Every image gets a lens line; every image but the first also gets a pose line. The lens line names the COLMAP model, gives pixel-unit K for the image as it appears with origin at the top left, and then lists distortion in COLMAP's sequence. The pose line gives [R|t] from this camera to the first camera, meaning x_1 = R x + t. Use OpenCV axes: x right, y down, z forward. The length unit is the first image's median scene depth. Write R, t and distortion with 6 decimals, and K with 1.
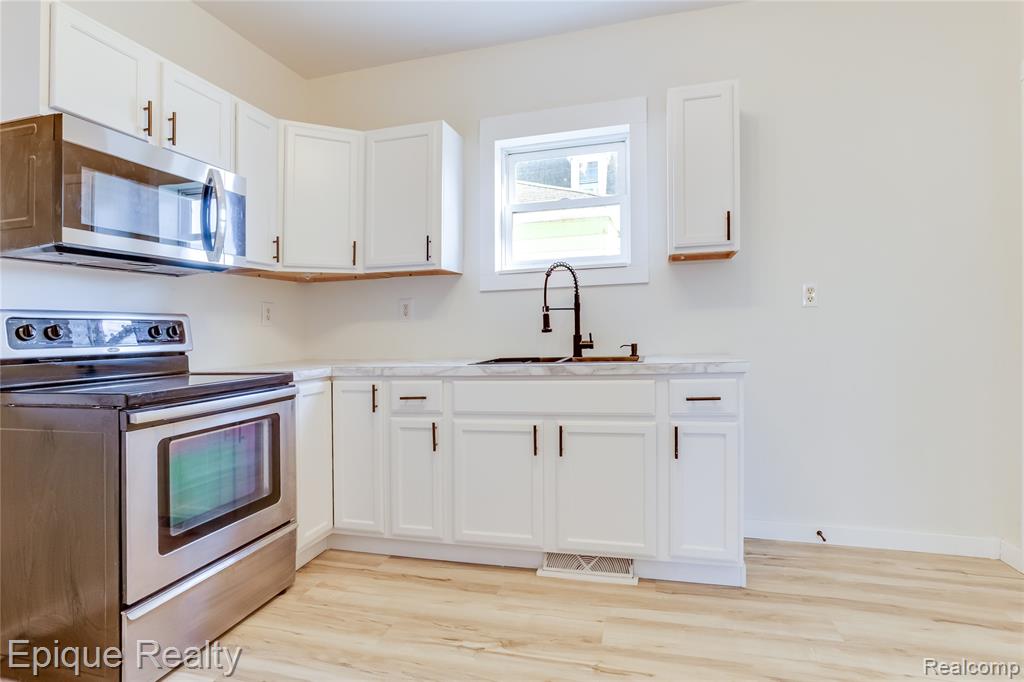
lens RADIAL K [[529.4, 0, 512.0], [0, 529.4, 341.0], [0, 0, 1]] dist [-0.063011, 0.034249]
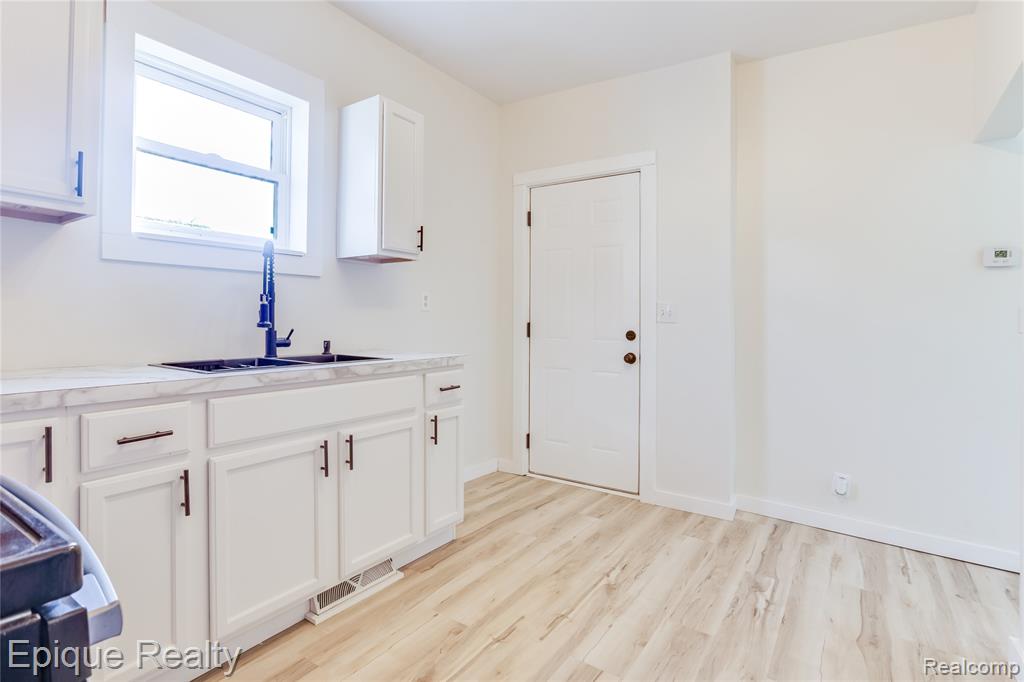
lens RADIAL K [[511.8, 0, 508.1], [0, 511.8, 327.7], [0, 0, 1]] dist [-0.019687, 0.000916]
pose [[0.316768, 0.016956, 0.948351, -0.635345], [-0.005642, 0.999856, -0.015992, -0.006615], [-0.948486, -0.000285, 0.316818, 0.476282]]
